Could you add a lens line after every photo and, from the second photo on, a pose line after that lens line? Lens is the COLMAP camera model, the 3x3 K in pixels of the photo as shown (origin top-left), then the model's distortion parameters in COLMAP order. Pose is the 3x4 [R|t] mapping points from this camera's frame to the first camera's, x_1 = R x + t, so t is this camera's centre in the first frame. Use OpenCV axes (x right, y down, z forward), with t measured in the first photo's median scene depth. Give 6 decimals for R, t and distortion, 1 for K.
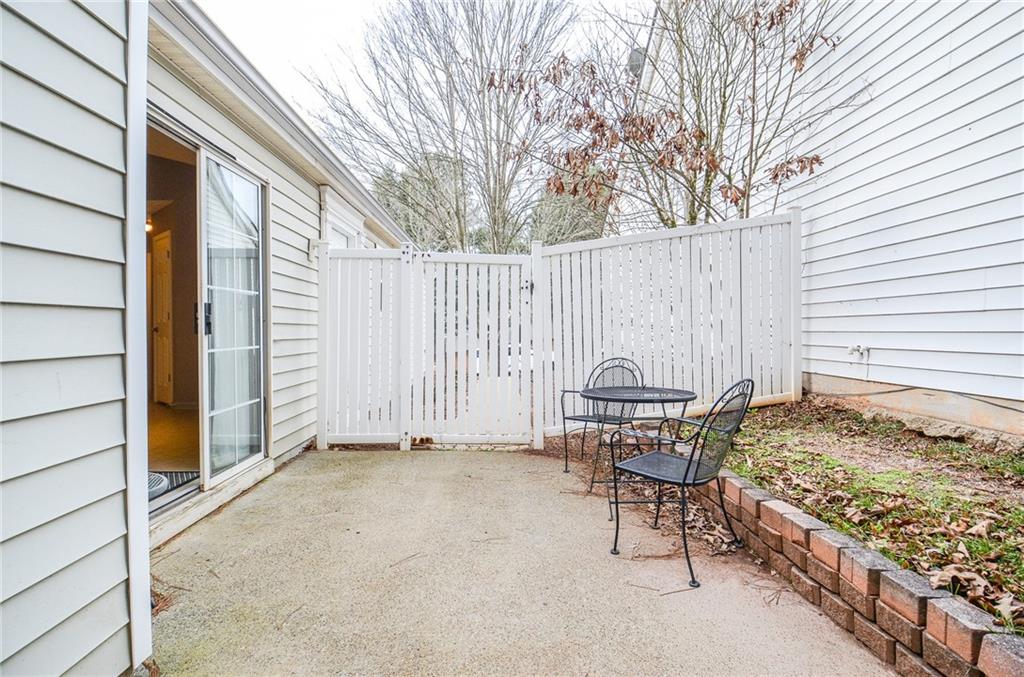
lens RADIAL K [[531.6, 0, 519.8], [0, 531.6, 334.5], [0, 0, 1]] dist [0.000241, -0.000027]
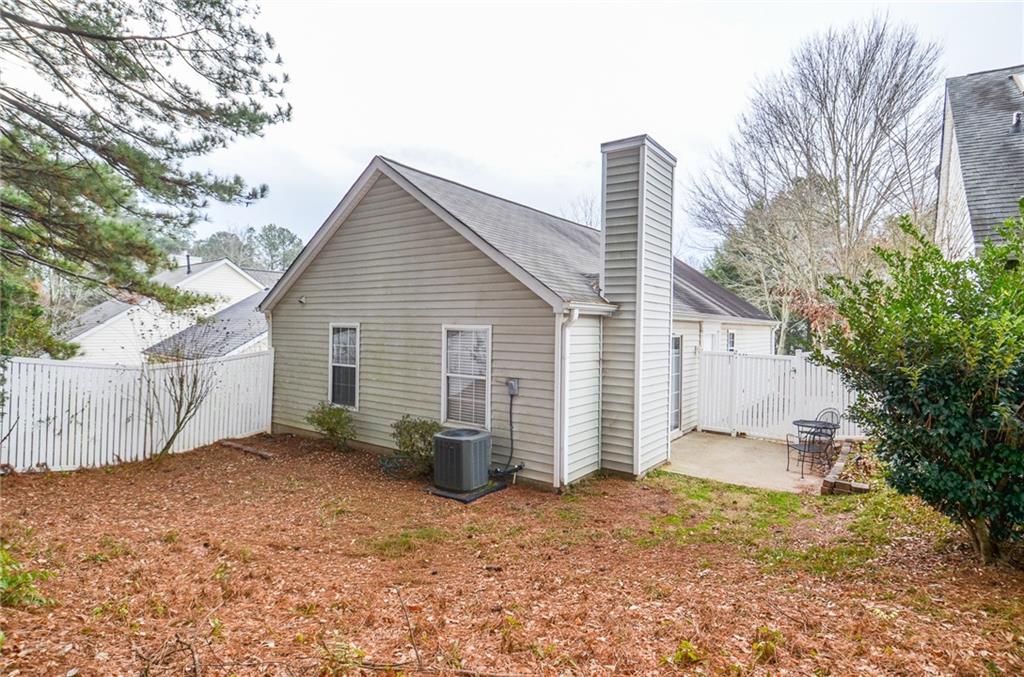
lens RADIAL K [[531.6, 0, 514.3], [0, 531.6, 328.5], [0, 0, 1]] dist [0.000241, -0.000027]
pose [[0.776348, 0.018115, -0.630044, 0.539110], [-0.022625, 0.999744, 0.000866, -0.259327], [0.629898, 0.013583, 0.776559, -1.548991]]
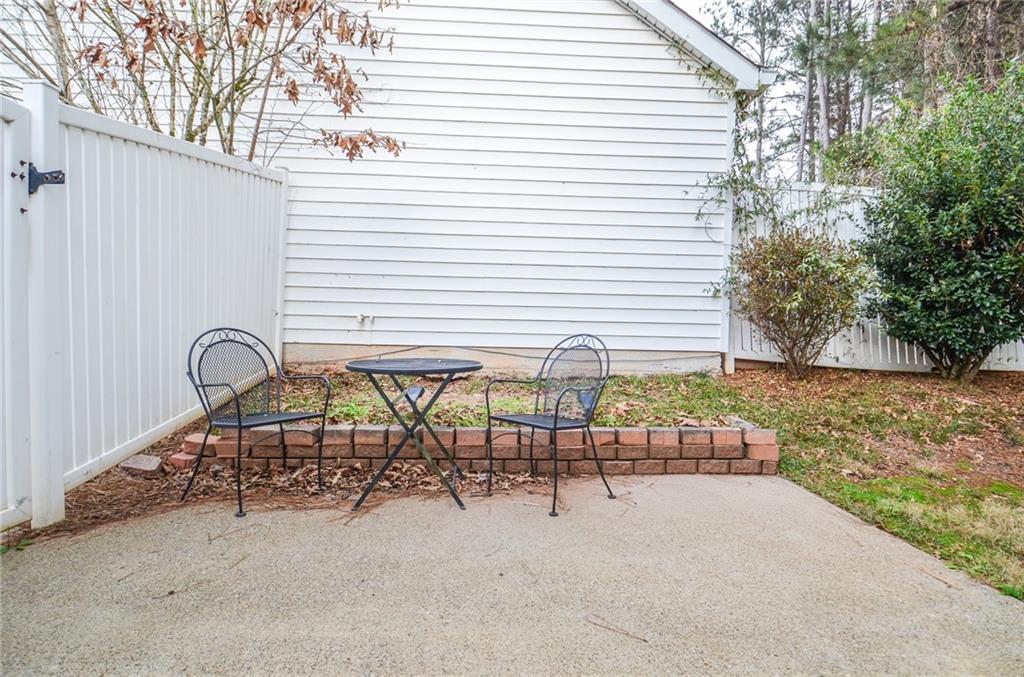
lens RADIAL K [[531.6, 0, 515.5], [0, 531.6, 344.3], [0, 0, 1]] dist [0.000241, -0.000027]
pose [[0.007621, -0.042788, 0.999055, -0.459060], [-0.016195, 0.998948, 0.042907, 0.028234], [-0.999840, -0.016507, 0.006920, 0.611323]]
